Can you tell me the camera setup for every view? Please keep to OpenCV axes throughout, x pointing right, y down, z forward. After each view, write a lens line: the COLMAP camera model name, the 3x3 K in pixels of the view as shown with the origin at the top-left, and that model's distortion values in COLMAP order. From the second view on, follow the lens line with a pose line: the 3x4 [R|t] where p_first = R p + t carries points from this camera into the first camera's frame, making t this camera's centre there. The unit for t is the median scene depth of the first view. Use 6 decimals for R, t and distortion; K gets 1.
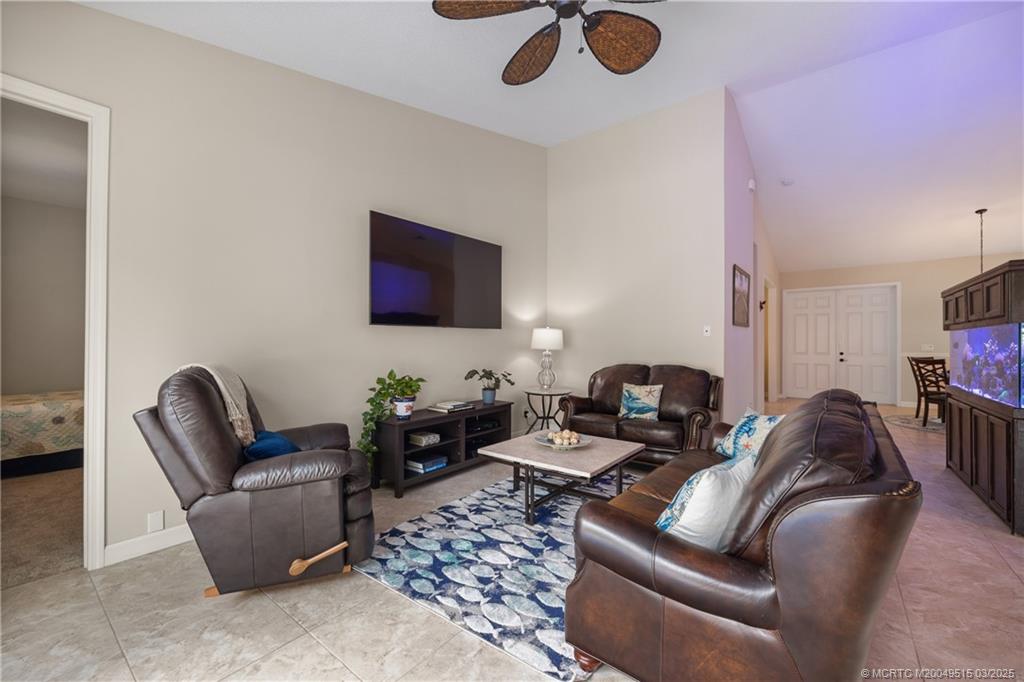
lens RADIAL K [[412.0, 0, 519.3], [0, 412.0, 340.5], [0, 0, 1]] dist [-0.000548, 0.000113]
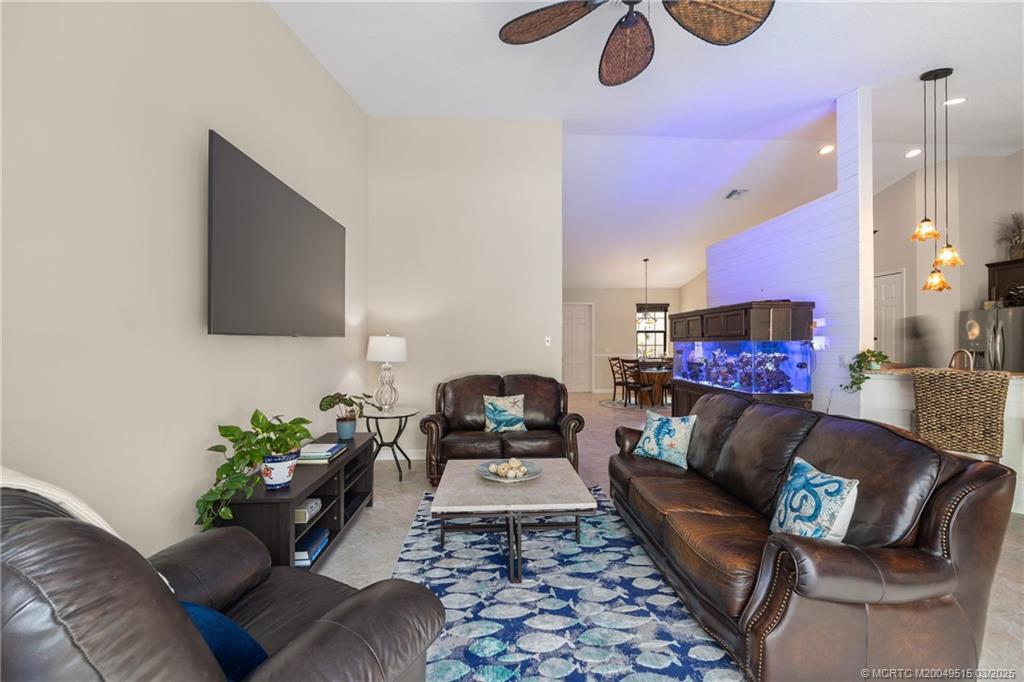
lens RADIAL K [[412.0, 0, 515.5], [0, 412.0, 342.2], [0, 0, 1]] dist [-0.000548, 0.000113]
pose [[0.757440, -0.000655, 0.652905, -0.466164], [-0.000971, 0.999997, 0.002129, -0.033770], [-0.652905, -0.002247, 0.757437, 0.340573]]
